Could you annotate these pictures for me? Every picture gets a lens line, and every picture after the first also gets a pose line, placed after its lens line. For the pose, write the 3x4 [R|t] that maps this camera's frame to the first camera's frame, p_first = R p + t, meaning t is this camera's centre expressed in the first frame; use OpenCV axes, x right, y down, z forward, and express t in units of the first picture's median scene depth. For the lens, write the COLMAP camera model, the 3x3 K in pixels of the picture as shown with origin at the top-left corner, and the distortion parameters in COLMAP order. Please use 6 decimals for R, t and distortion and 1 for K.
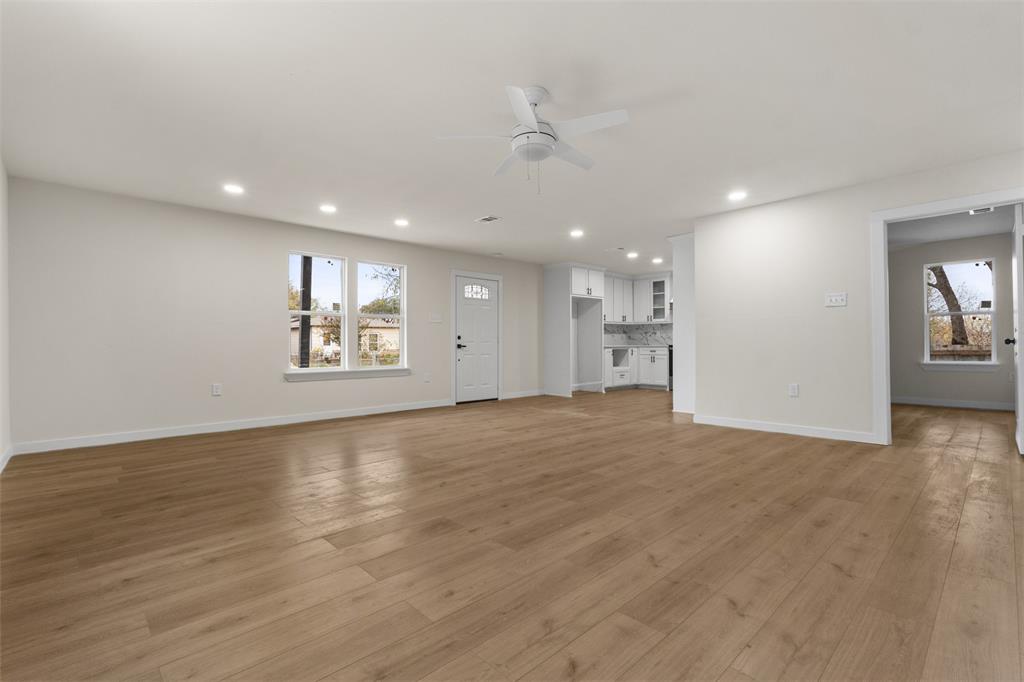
lens RADIAL K [[471.4, 0, 508.2], [0, 471.4, 344.5], [0, 0, 1]] dist [-0.002106, -0.000217]
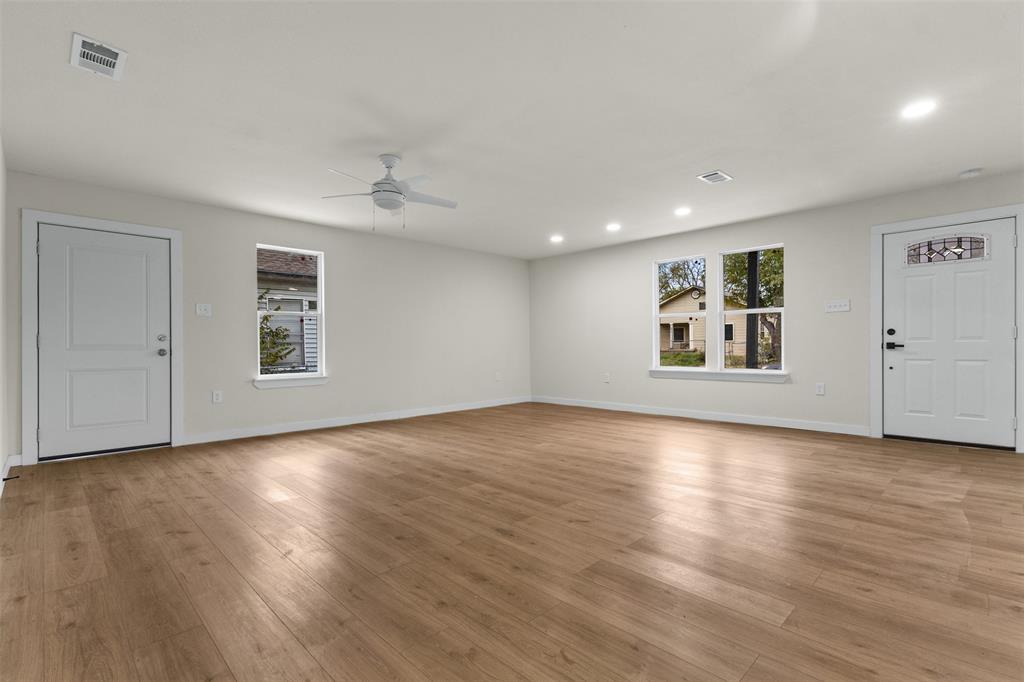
lens RADIAL K [[471.4, 0, 508.2], [0, 471.4, 344.5], [0, 0, 1]] dist [-0.002106, -0.000217]
pose [[0.018943, -0.000561, -0.999820, 1.686596], [0.009195, 0.999958, -0.000387, -0.008187], [0.999778, -0.009186, 0.018947, 1.585217]]
